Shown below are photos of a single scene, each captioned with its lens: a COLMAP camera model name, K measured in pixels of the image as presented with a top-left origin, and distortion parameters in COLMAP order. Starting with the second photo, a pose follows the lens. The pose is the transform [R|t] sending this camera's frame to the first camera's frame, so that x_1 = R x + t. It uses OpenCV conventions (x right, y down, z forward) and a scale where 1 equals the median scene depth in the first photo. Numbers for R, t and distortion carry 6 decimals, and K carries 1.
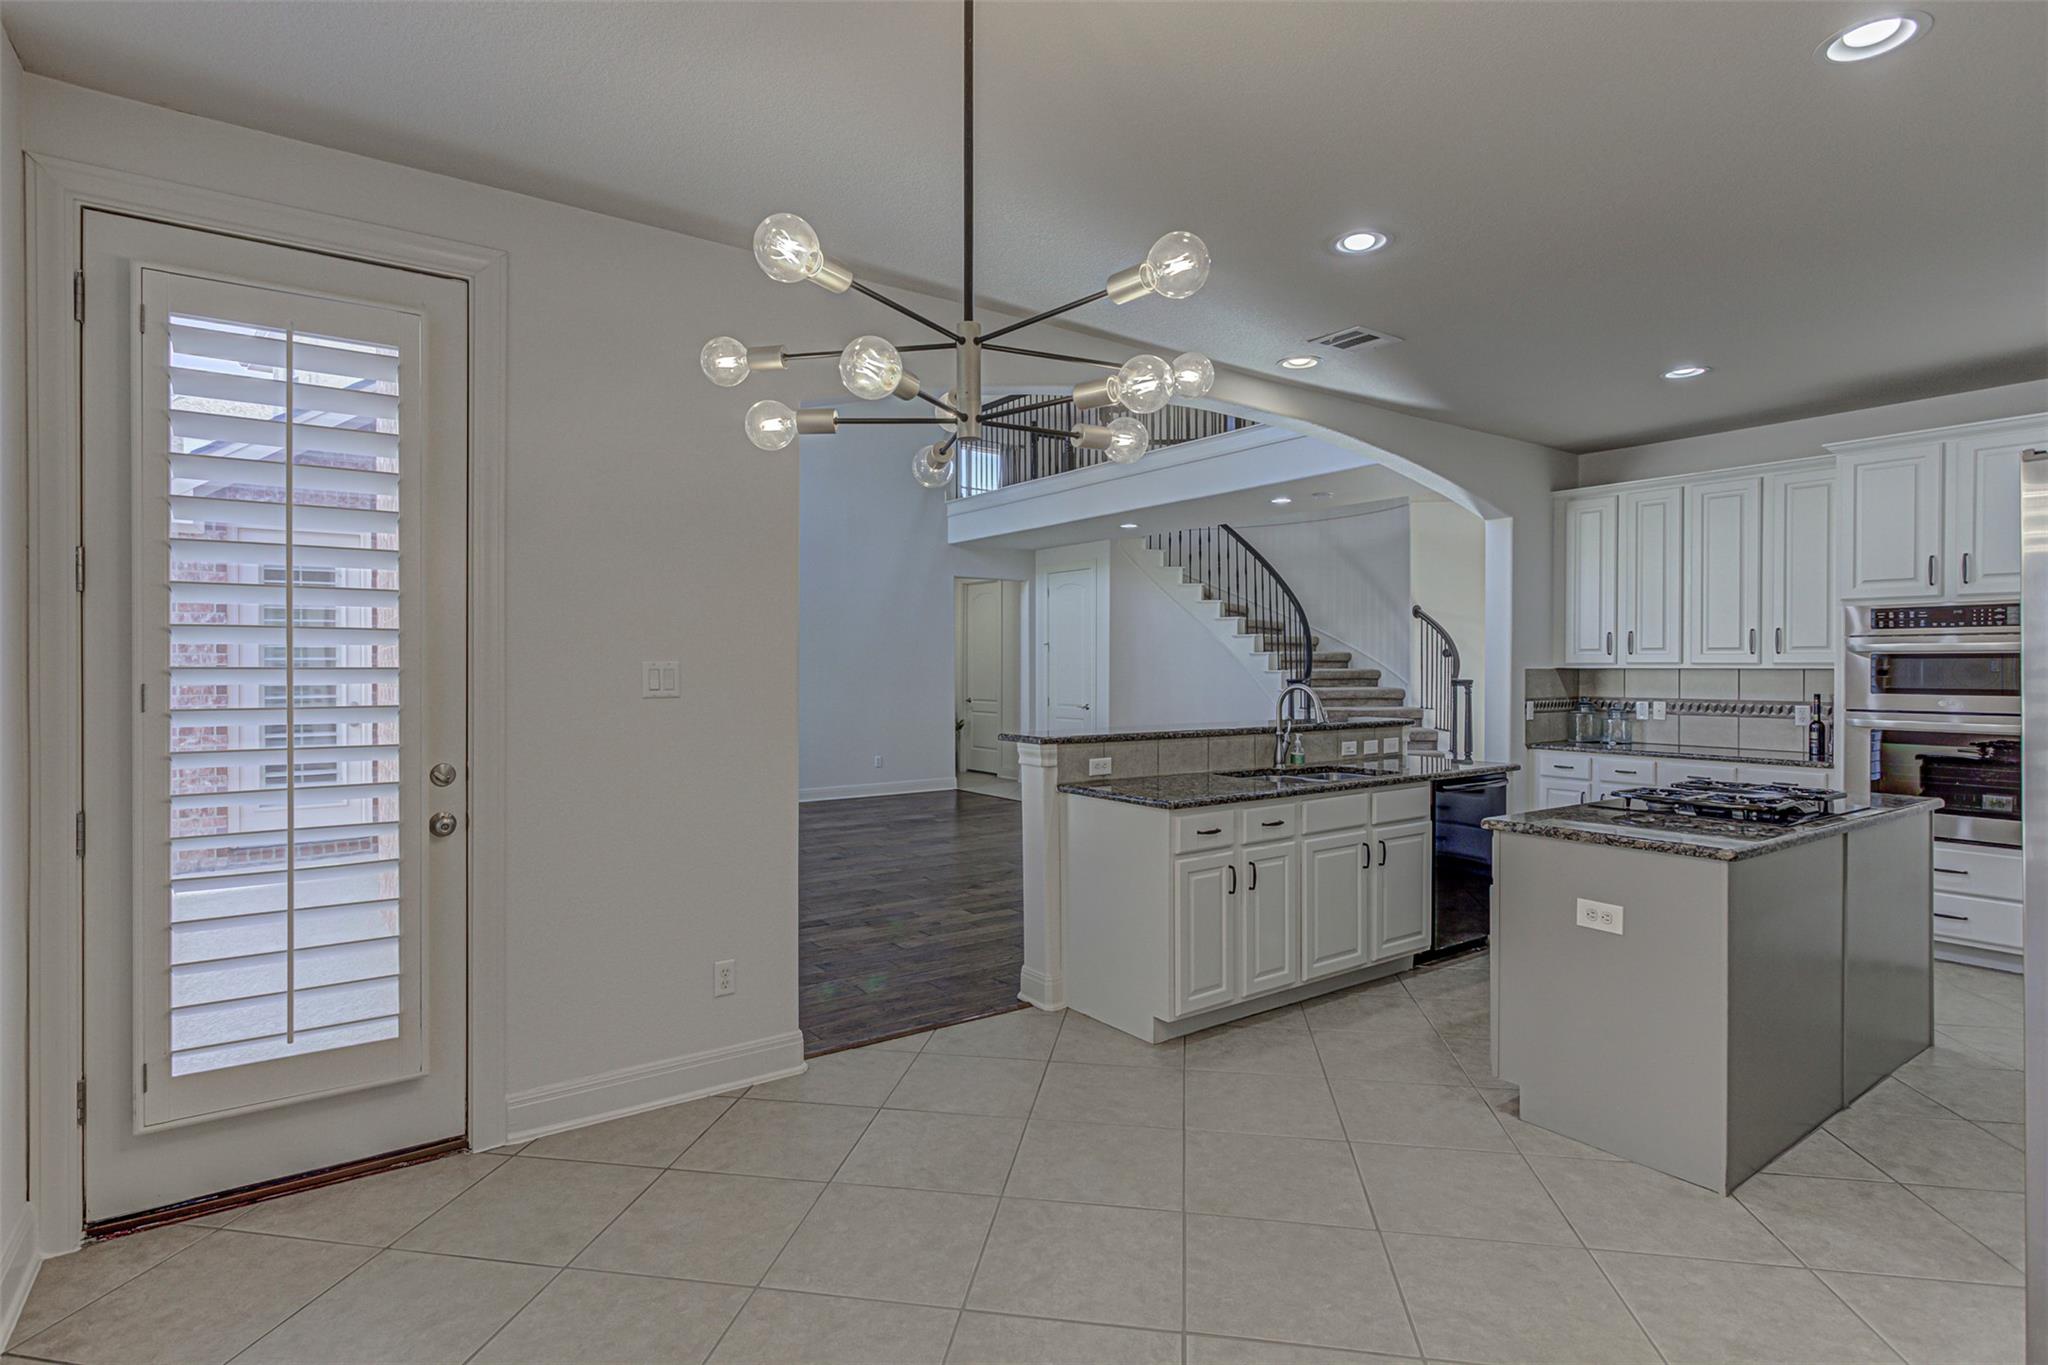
lens RADIAL K [[1028.8, 0, 1008.0], [0, 1028.8, 675.1], [0, 0, 1]] dist [-0.004351, -0.000890]
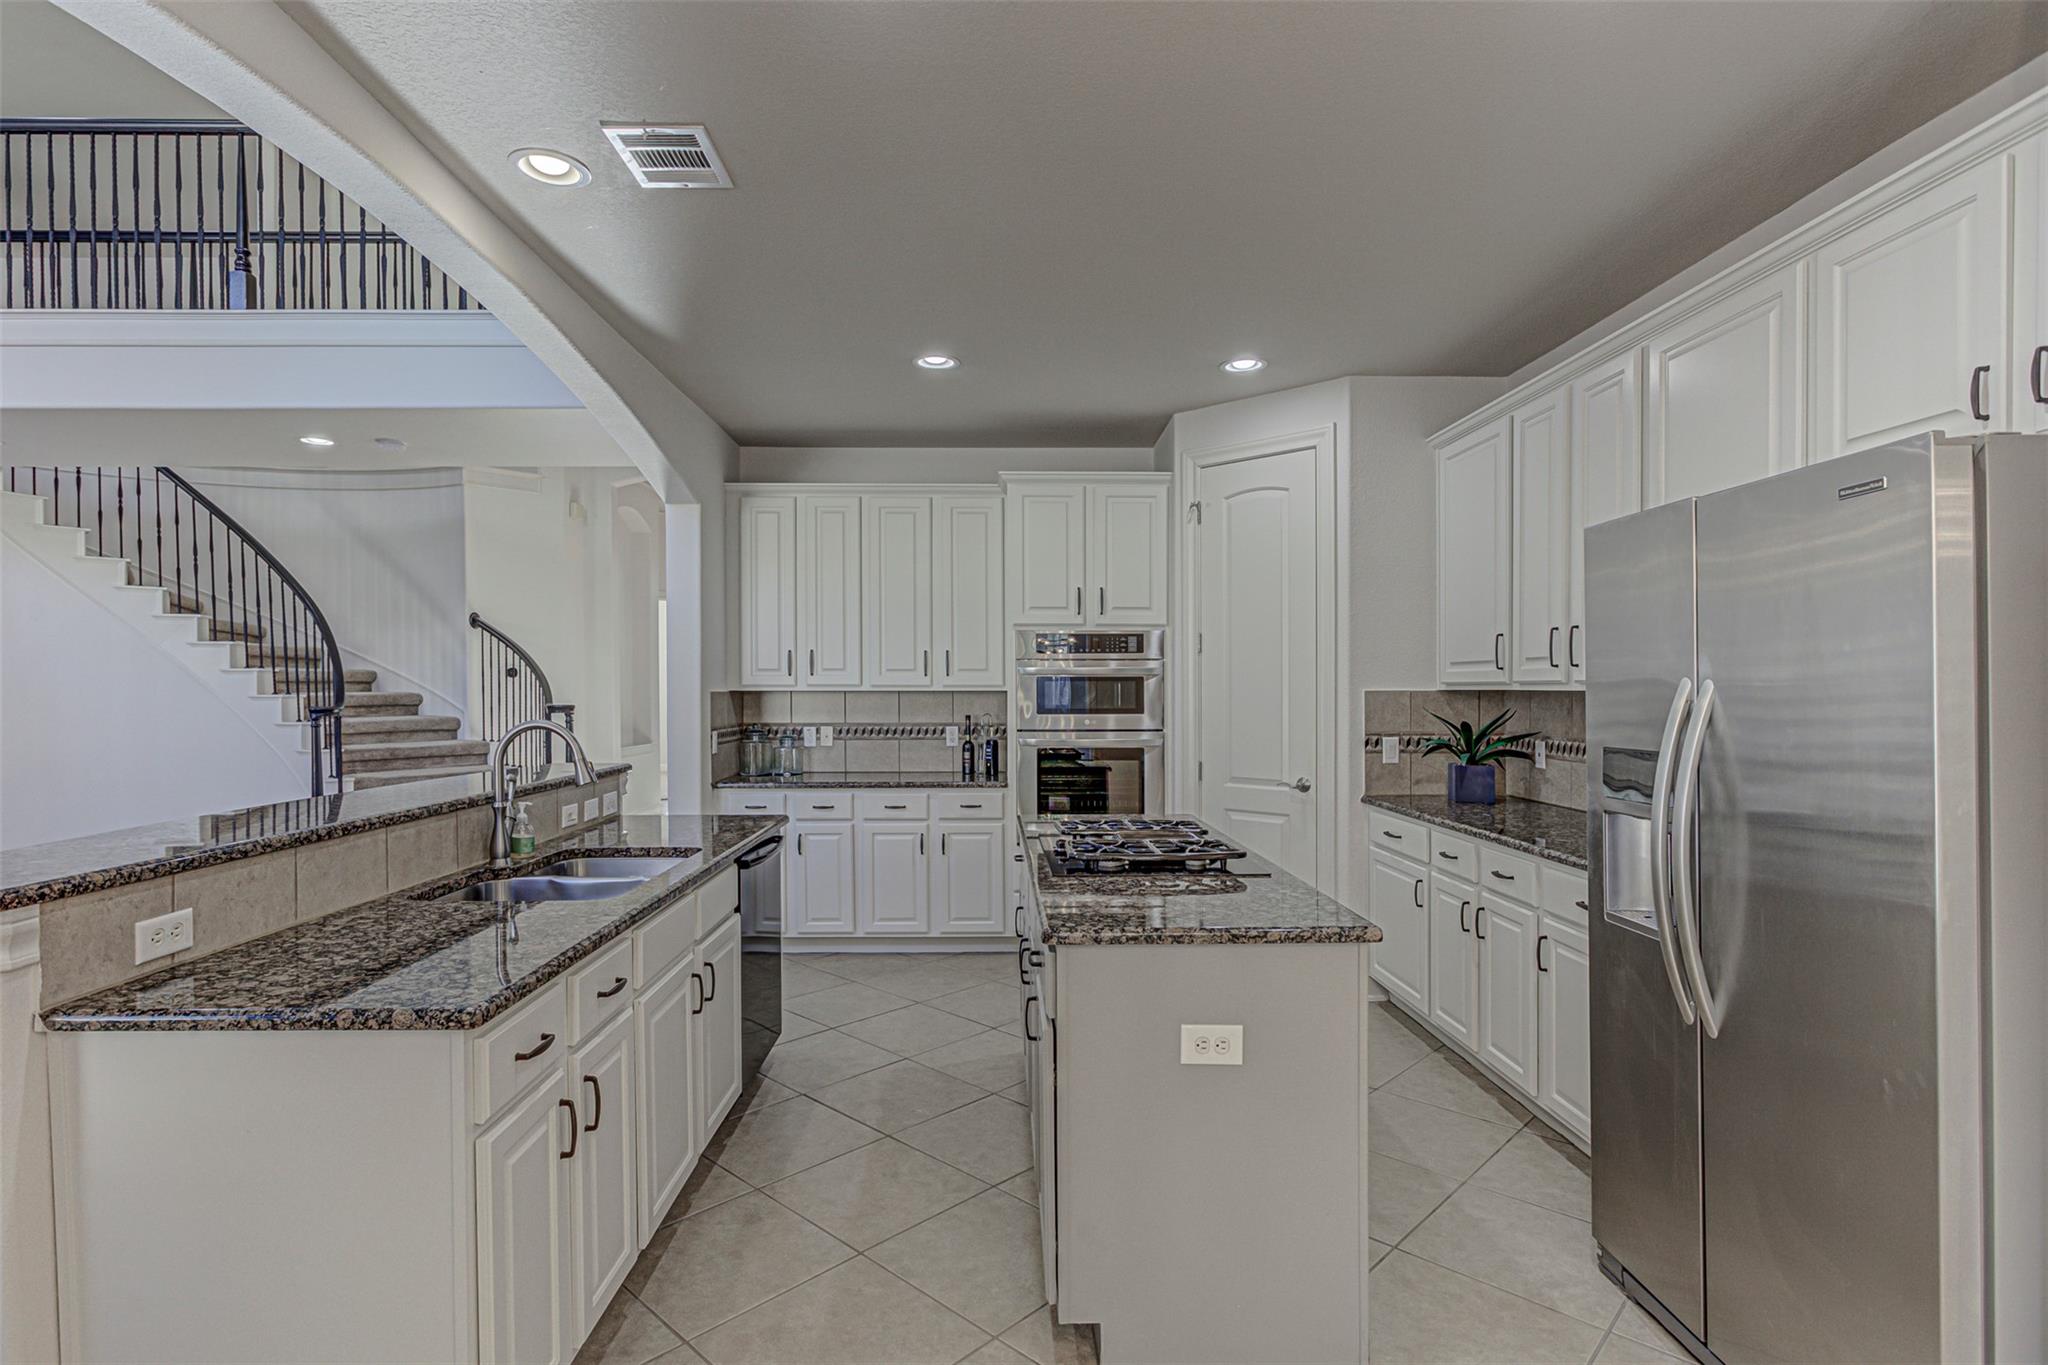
lens RADIAL K [[1028.8, 0, 1014.0], [0, 1028.8, 700.7], [0, 0, 1]] dist [-0.004351, -0.000890]
pose [[0.568403, -0.011392, 0.822672, -0.036939], [0.008161, 0.999933, 0.008208, -0.003777], [-0.822710, 0.002049, 0.568458, 0.334918]]
